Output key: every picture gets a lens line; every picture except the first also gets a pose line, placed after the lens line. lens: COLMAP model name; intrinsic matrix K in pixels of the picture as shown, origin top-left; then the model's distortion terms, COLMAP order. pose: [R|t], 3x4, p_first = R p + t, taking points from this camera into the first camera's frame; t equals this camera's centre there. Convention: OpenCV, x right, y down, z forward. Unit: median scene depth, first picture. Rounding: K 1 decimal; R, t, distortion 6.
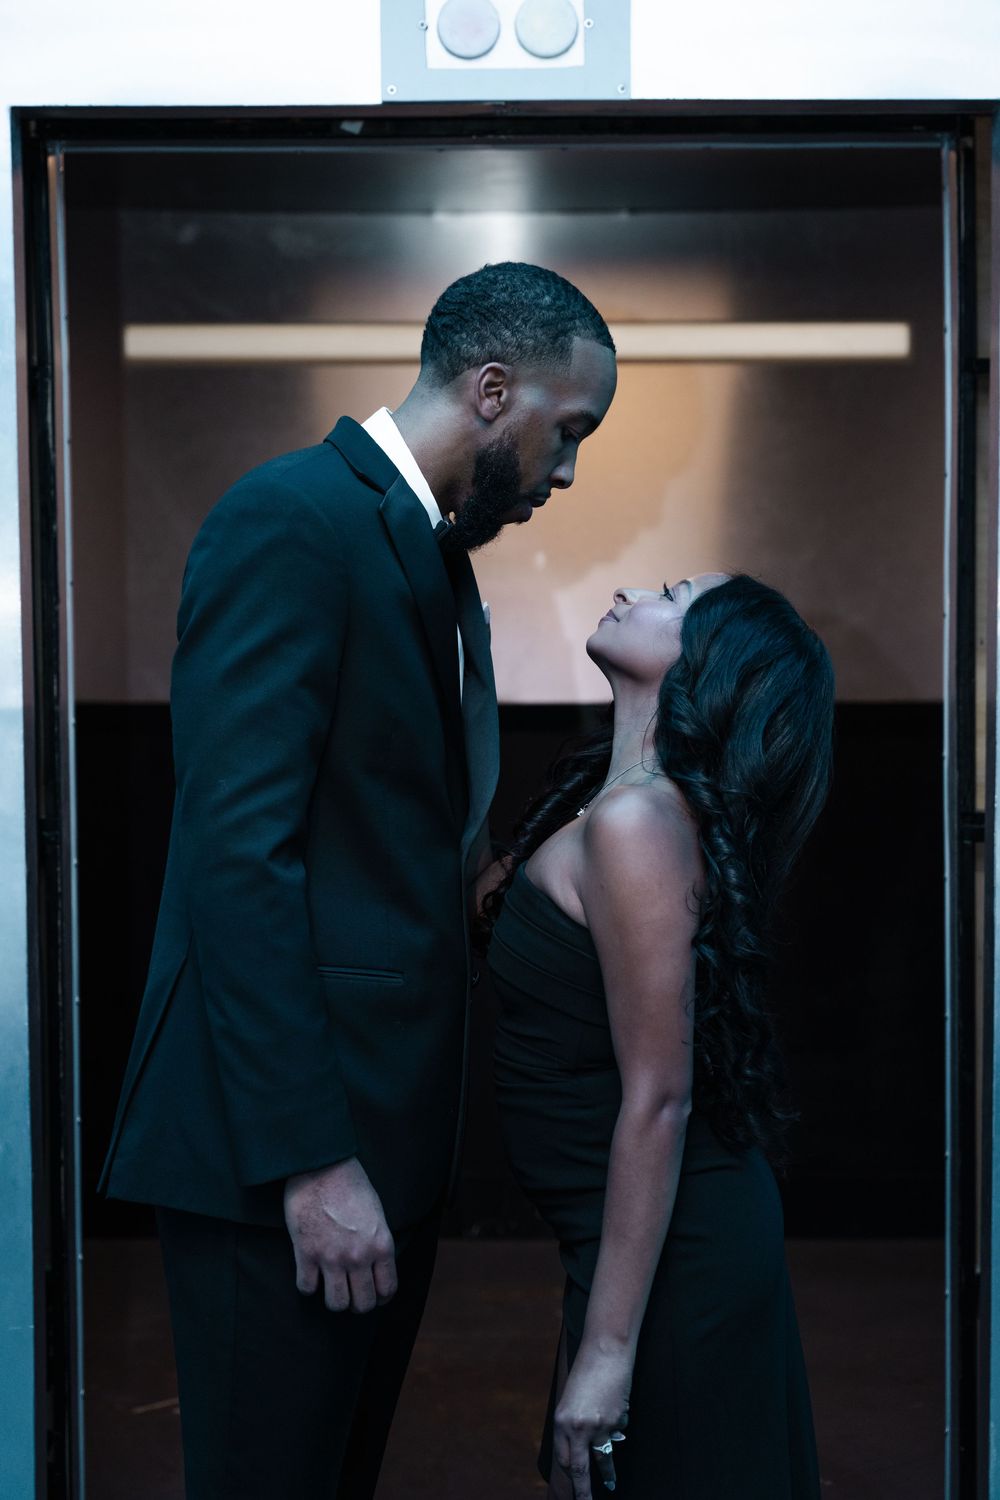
lens RADIAL K [[2420.6, 0, 525.4], [0, 2420.6, 764.4], [0, 0, 1]] dist [0.040399, 0.000000]
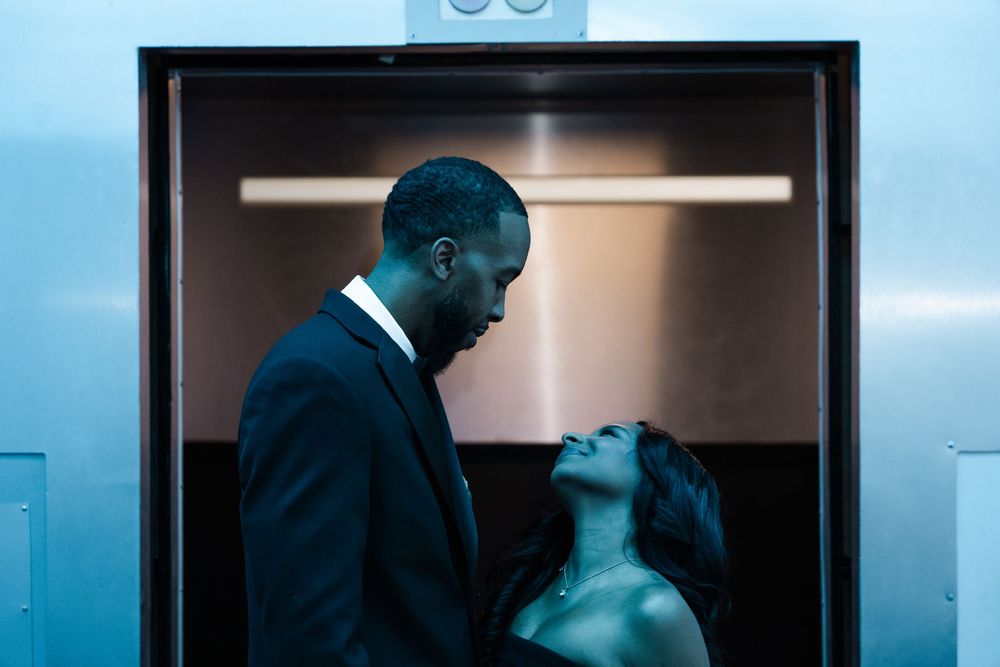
lens RADIAL K [[1631.9, 0, 495.4], [0, 1631.9, 340.6], [0, 0, 1]] dist [0.052481, 0.000000]
pose [[0.999728, 0.002236, -0.023196, 0.012328], [-0.003675, 0.998057, -0.062207, -0.043313], [0.023012, 0.062275, 0.997794, 0.078204]]
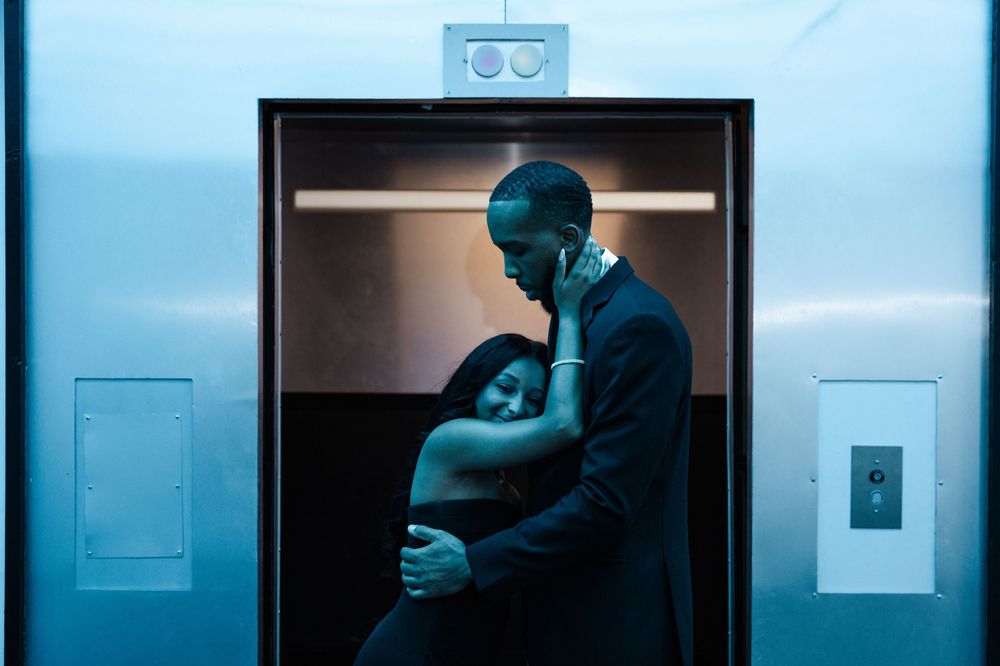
lens RADIAL K [[1422.3, 0, 498.5], [0, 1422.3, 342.0], [0, 0, 1]] dist [0.026266, 0.000000]
pose [[0.999970, 0.007600, -0.001344, -0.010113], [-0.007664, 0.998353, -0.056864, -0.004913], [0.000910, 0.056873, 0.998381, -0.148088]]
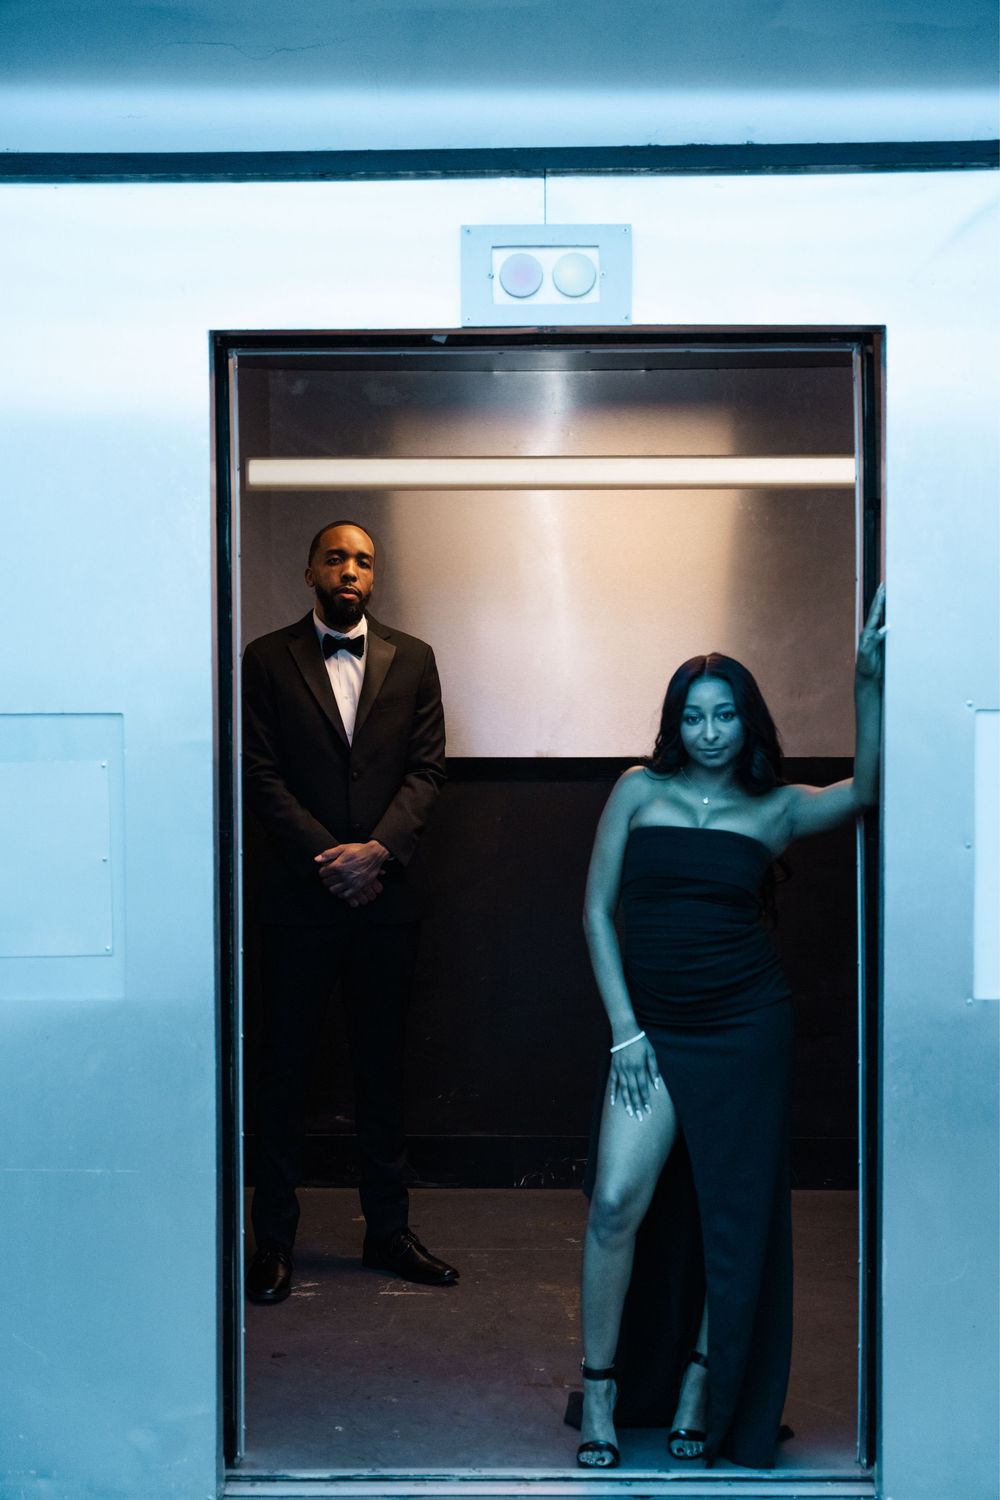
lens RADIAL K [[2388.1, 0, 531.9], [0, 2388.1, 780.8], [0, 0, 1]] dist [0.038876, 0.000000]
pose [[0.999866, 0.002205, -0.016200, 0.006560], [-0.002693, 0.999542, -0.030141, 0.041173], [0.016126, 0.030181, 0.999414, -0.400988]]
